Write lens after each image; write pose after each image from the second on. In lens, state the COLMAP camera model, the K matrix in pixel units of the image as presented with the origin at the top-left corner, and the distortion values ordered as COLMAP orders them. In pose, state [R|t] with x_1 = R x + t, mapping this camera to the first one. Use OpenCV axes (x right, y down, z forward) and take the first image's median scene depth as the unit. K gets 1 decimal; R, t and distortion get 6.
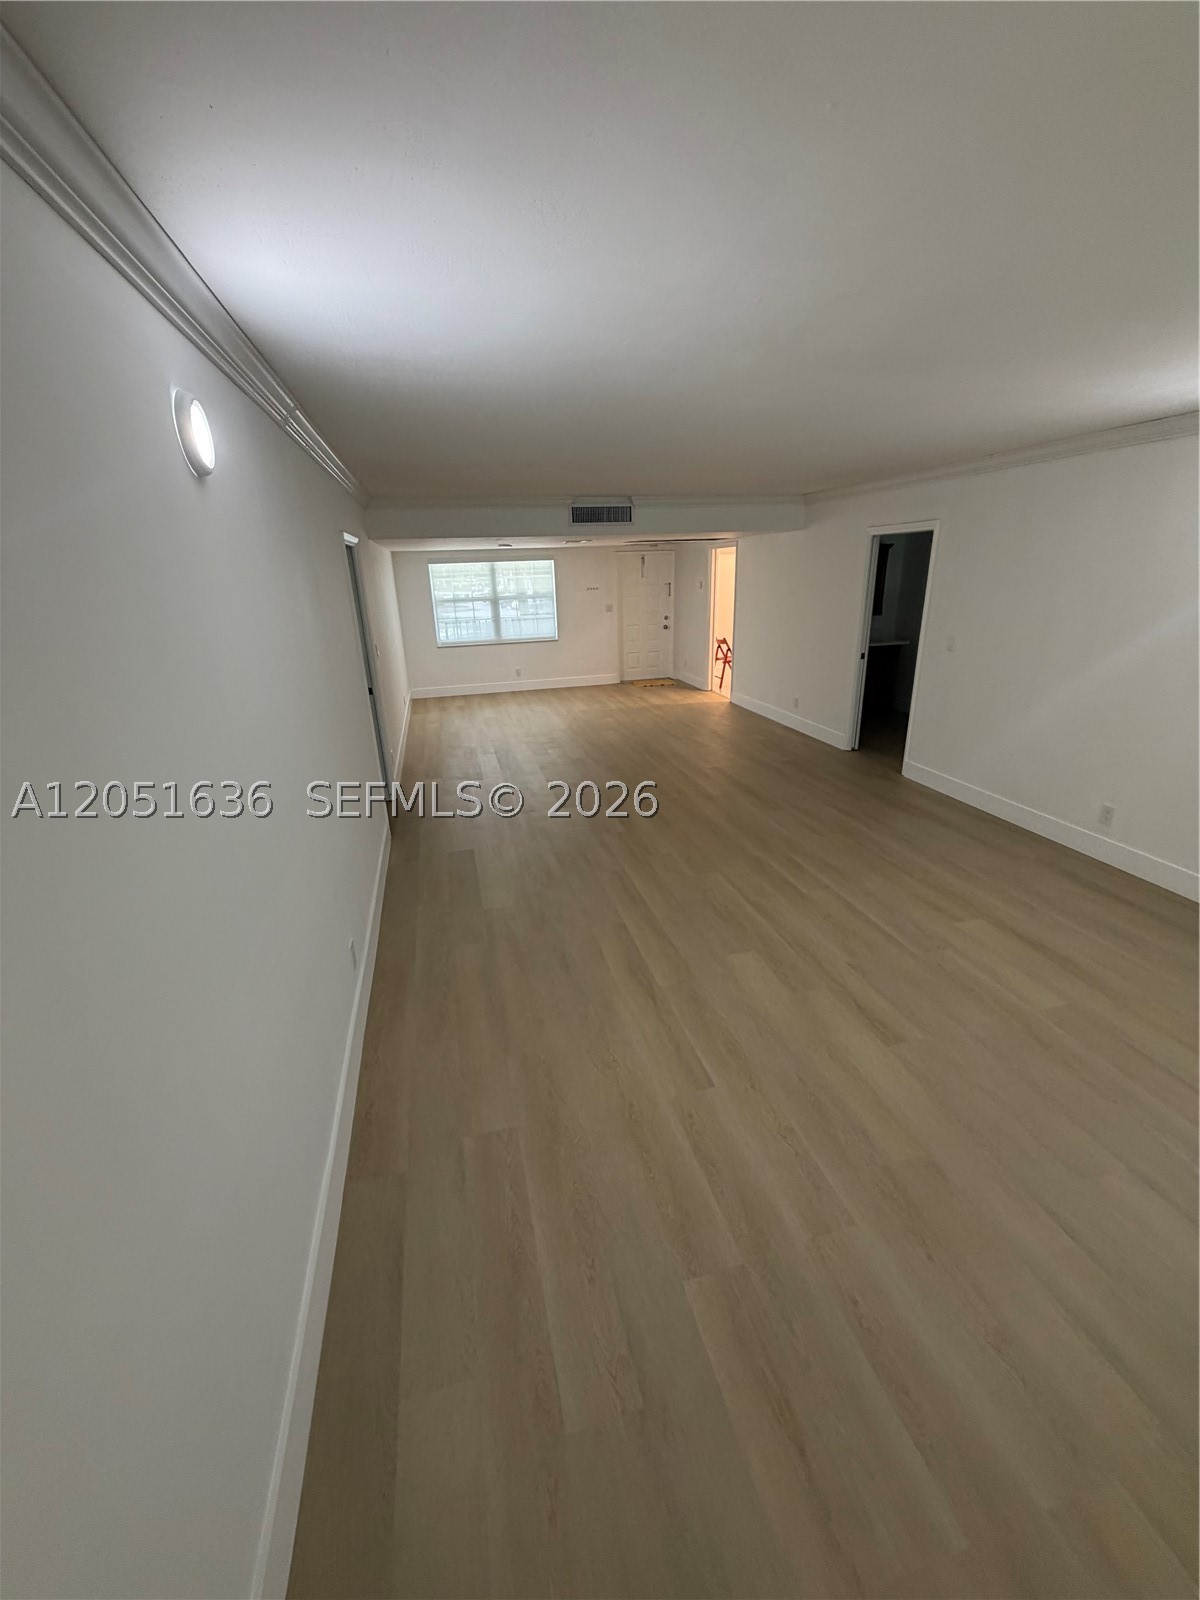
lens RADIAL K [[643.0, 0, 600.0], [0, 643.0, 800.0], [0, 0, 1]] dist [0.000669, 0.000036]
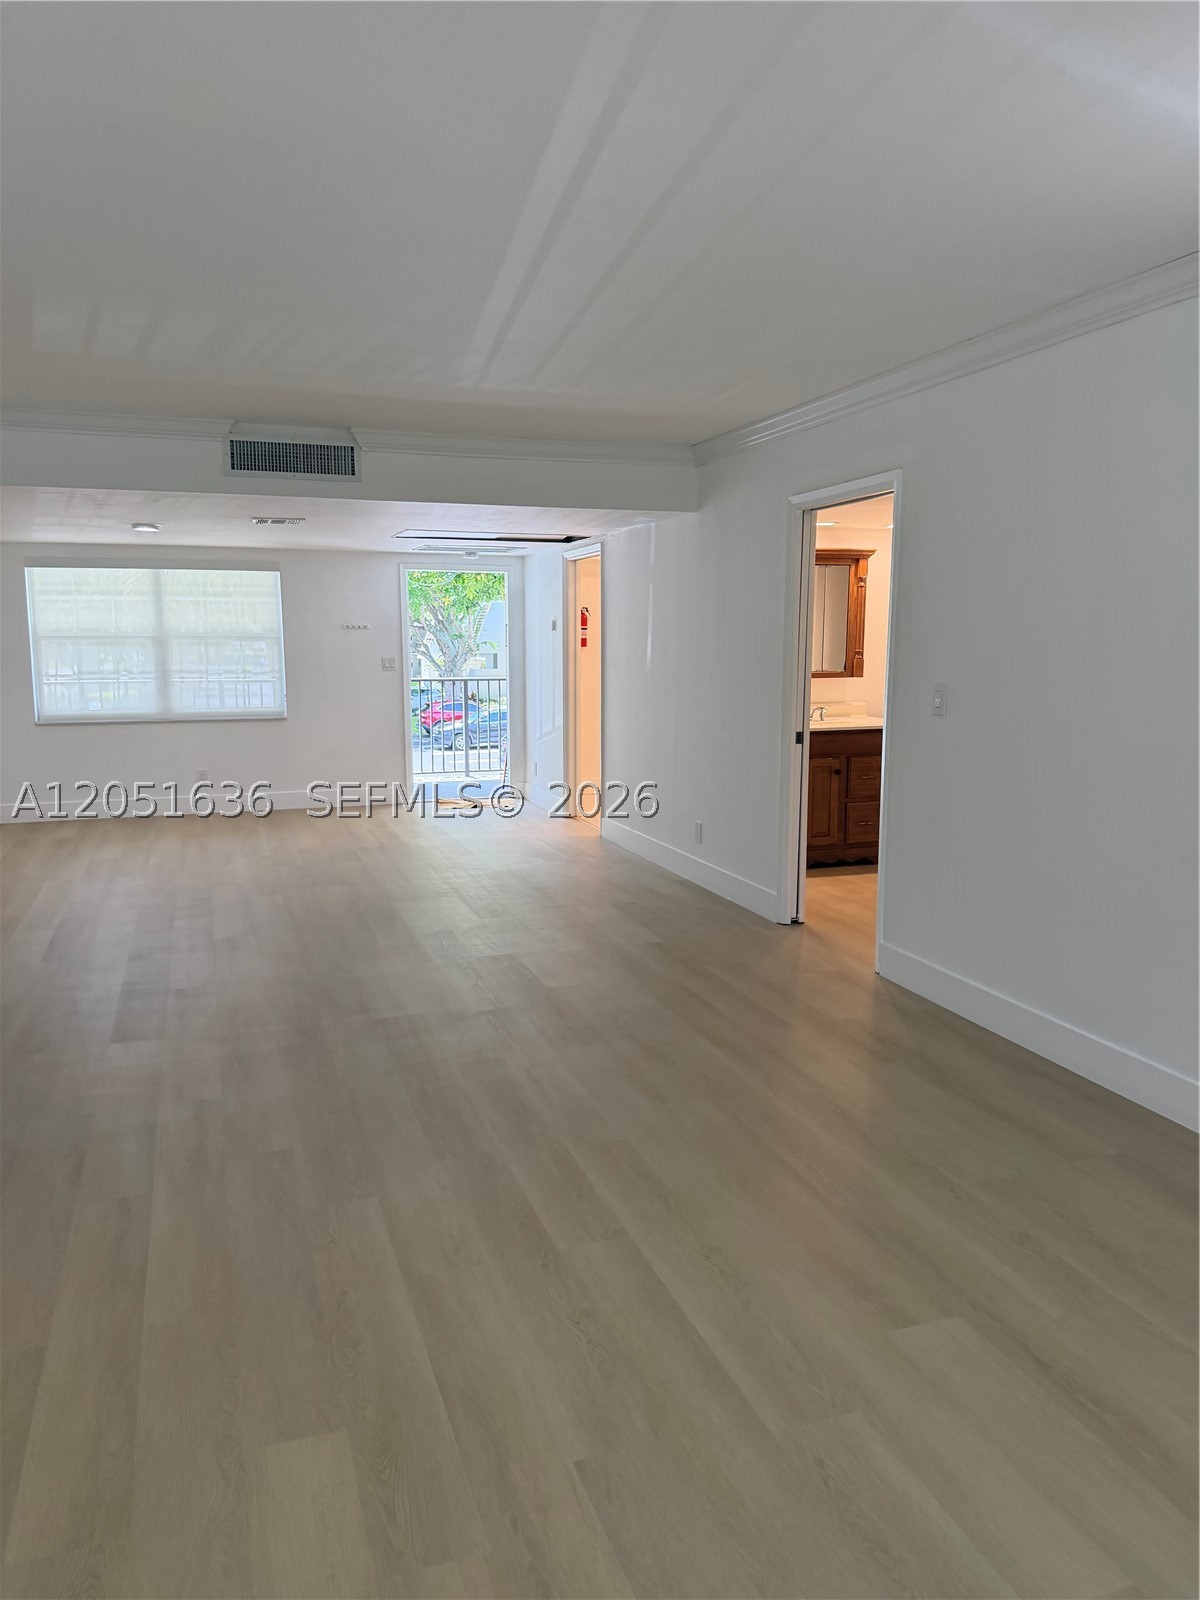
lens RADIAL K [[1125.6, 0, 601.3], [0, 1125.6, 806.5], [0, 0, 1]] dist [0.152385, -0.356471]
pose [[0.995934, 0.017658, 0.088340, 0.172516], [0.000545, 0.979404, -0.201909, 0.010110], [-0.090086, 0.201136, 0.975412, 0.151404]]
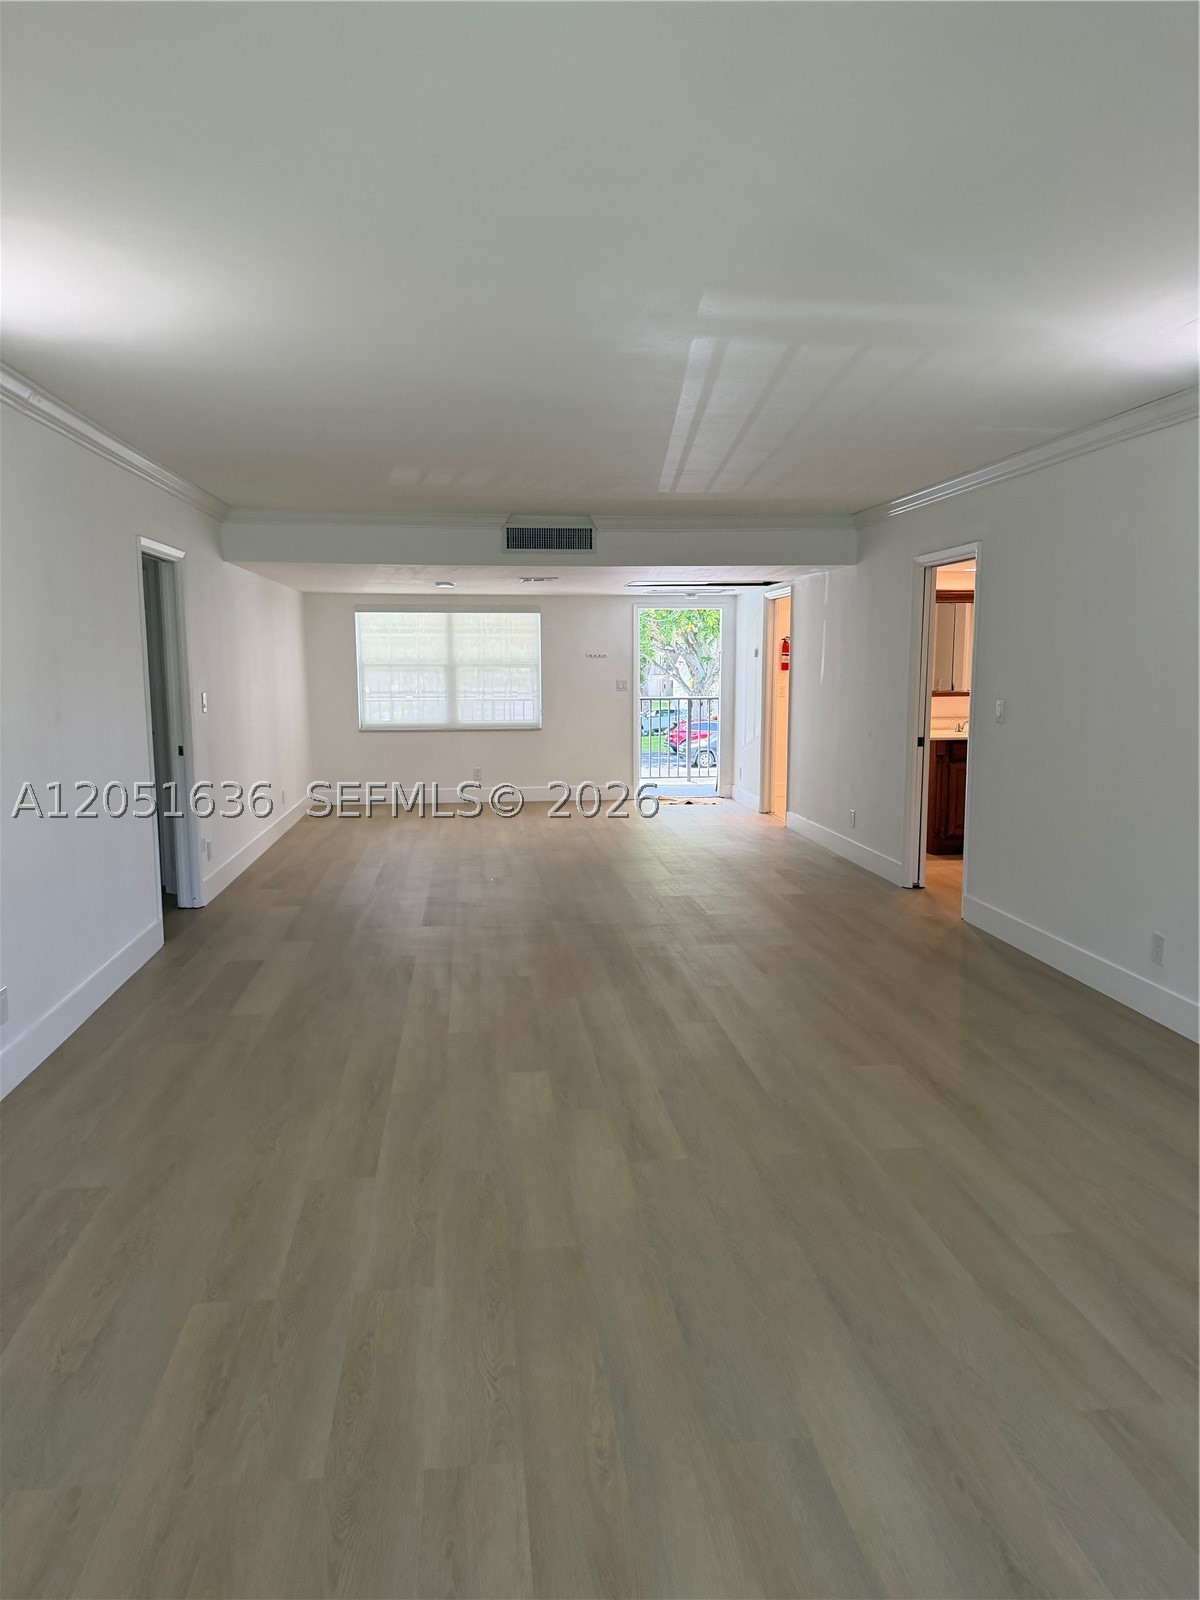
lens RADIAL K [[1144.8, 0, 601.0], [0, 1144.8, 812.6], [0, 0, 1]] dist [0.068361, -0.112614]
pose [[0.989974, 0.045110, -0.133850, 0.246393], [-0.072625, 0.975335, -0.208439, 0.115887], [0.121146, 0.216070, 0.968833, -0.164267]]
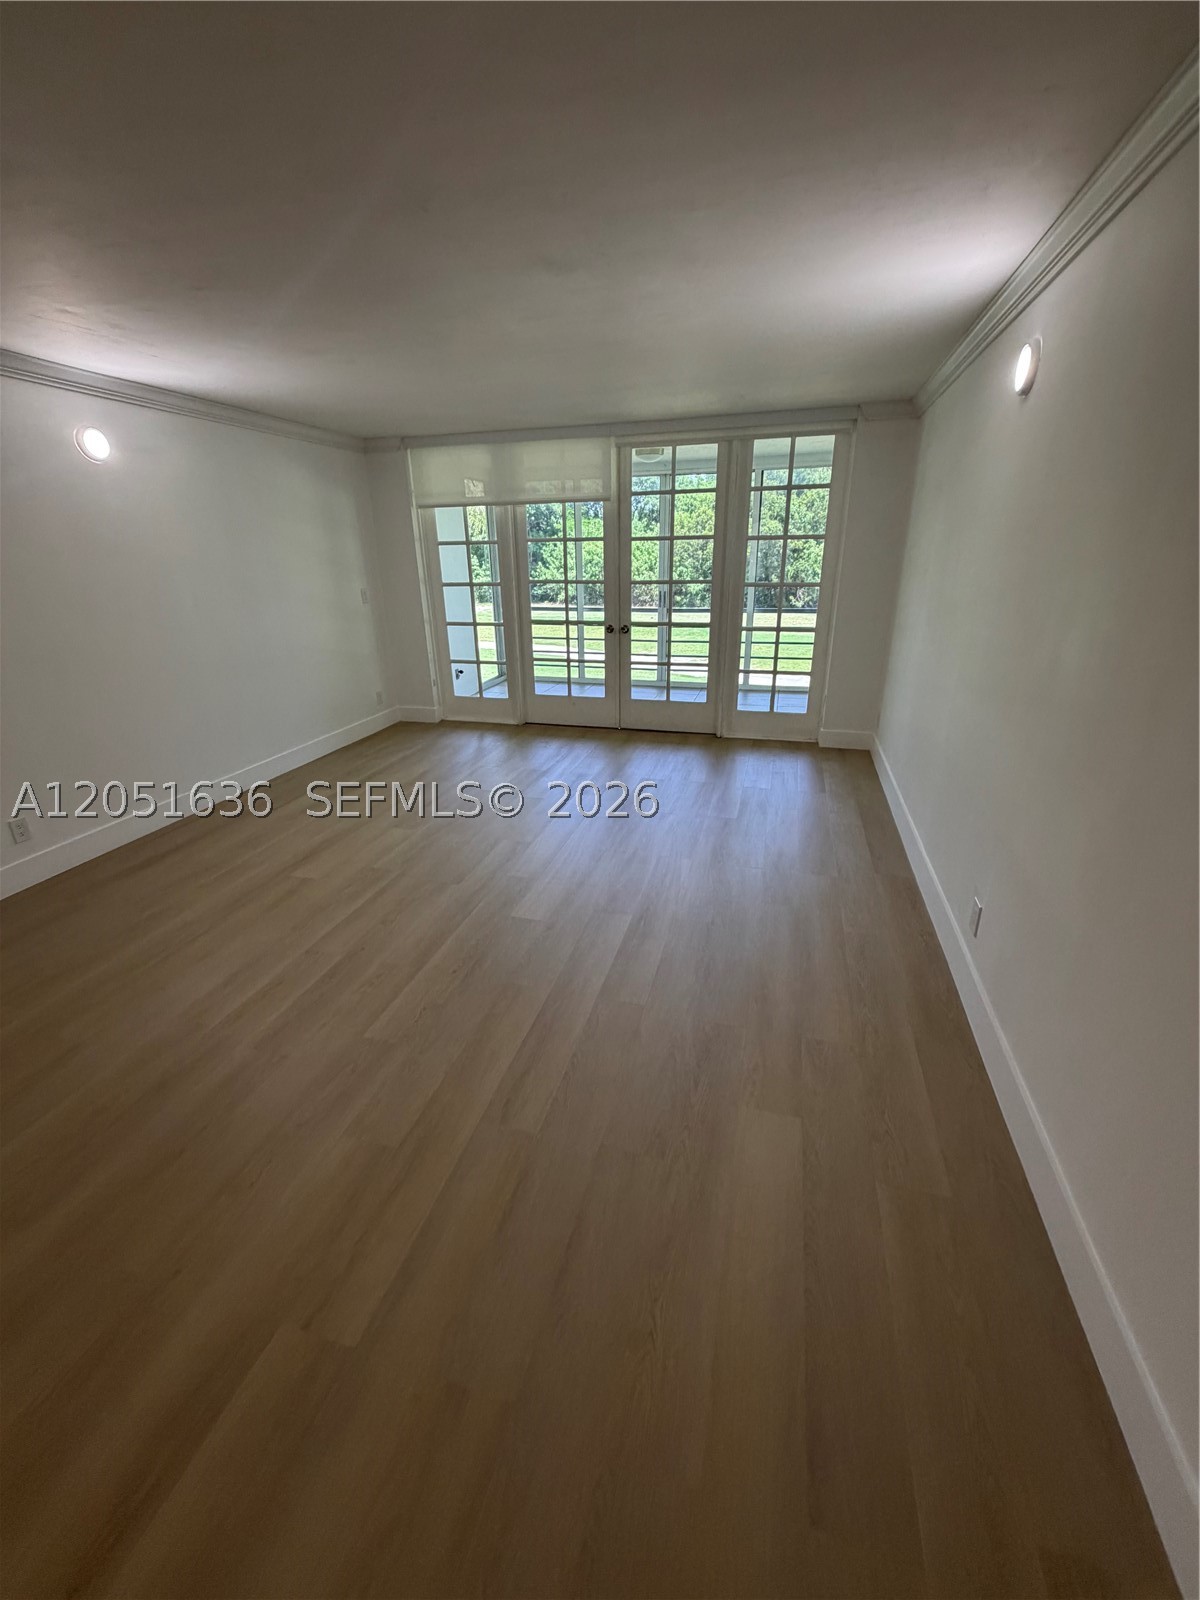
lens RADIAL K [[643.0, 0, 600.0], [0, 643.0, 800.0], [0, 0, 1]] dist [0.000669, 0.000036]
pose [[-0.869258, -0.138054, 0.474691, -0.153081], [0.206720, 0.770729, 0.602697, -0.225366], [-0.449063, 0.622027, -0.641423, 0.761939]]
